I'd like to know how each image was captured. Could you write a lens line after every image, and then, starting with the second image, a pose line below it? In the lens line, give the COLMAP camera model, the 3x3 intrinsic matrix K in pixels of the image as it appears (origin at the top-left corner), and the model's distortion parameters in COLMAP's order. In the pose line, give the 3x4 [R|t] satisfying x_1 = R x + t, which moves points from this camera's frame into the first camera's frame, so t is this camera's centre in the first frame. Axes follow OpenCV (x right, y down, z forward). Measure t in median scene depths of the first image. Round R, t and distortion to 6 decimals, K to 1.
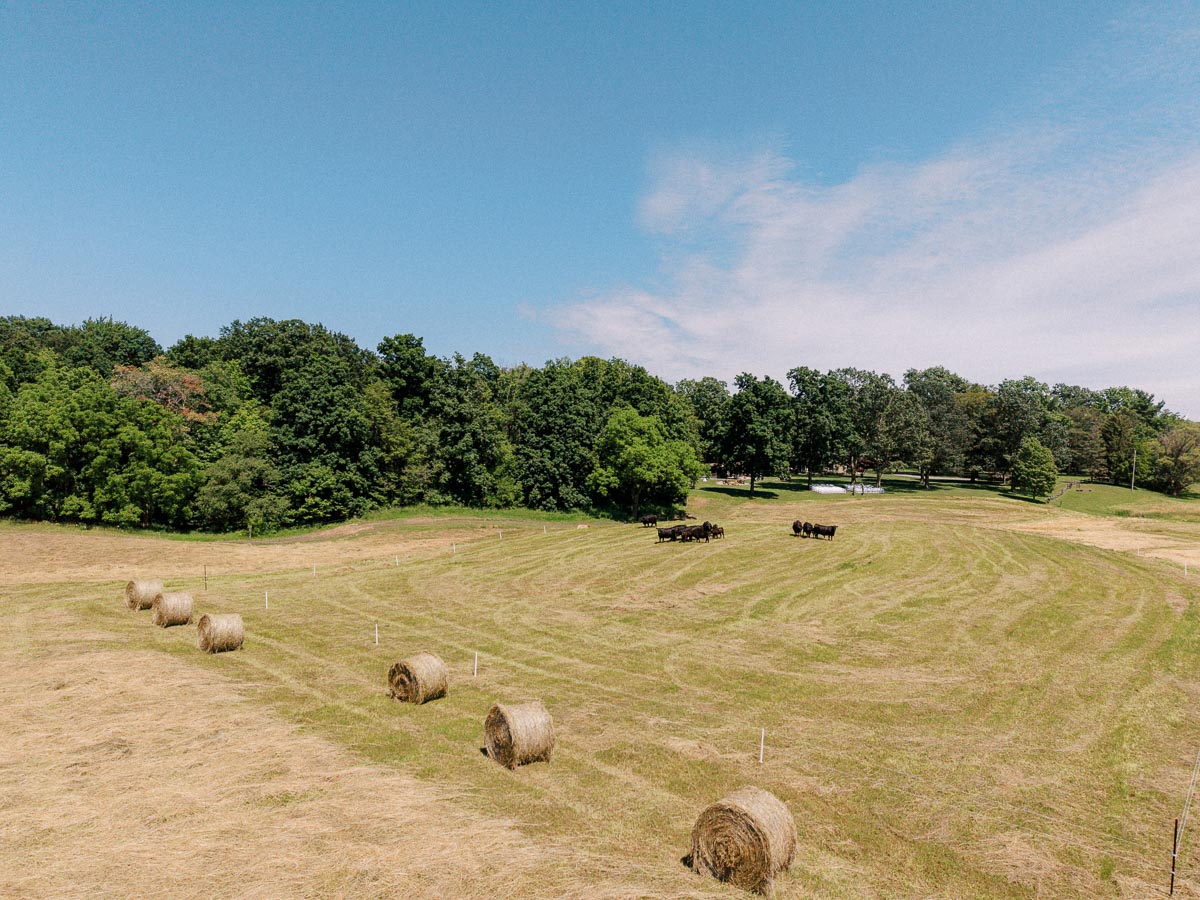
lens RADIAL K [[837.6, 0, 600.0], [0, 837.6, 450.0], [0, 0, 1]] dist [0.066776, -0.084103]
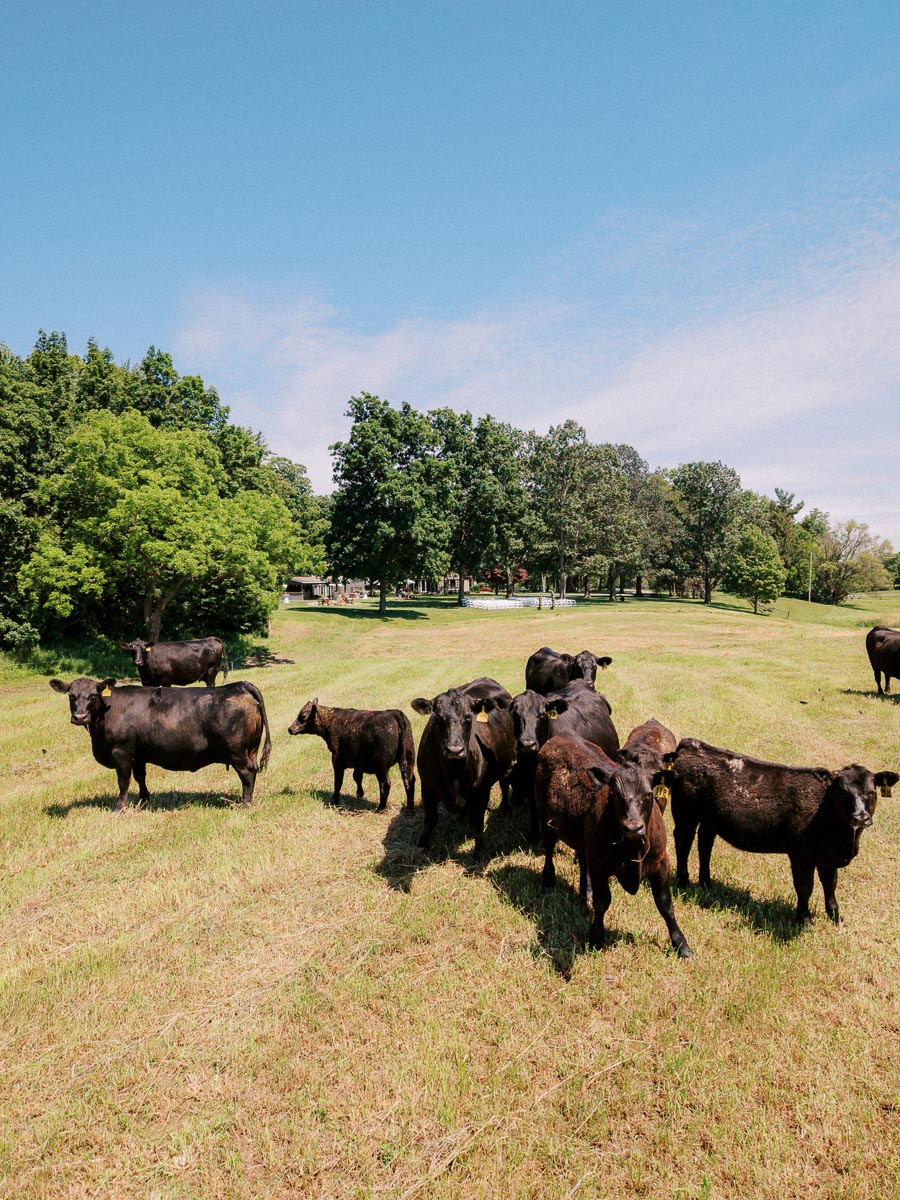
lens RADIAL K [[837.6, 0, 450.0], [0, 837.6, 600.0], [0, 0, 1]] dist [0.066776, -0.084103]
pose [[0.938496, -0.026440, 0.344276, 0.032159], [0.023605, 0.999644, 0.012424, 0.039566], [-0.344482, -0.003533, 0.938786, 0.482701]]
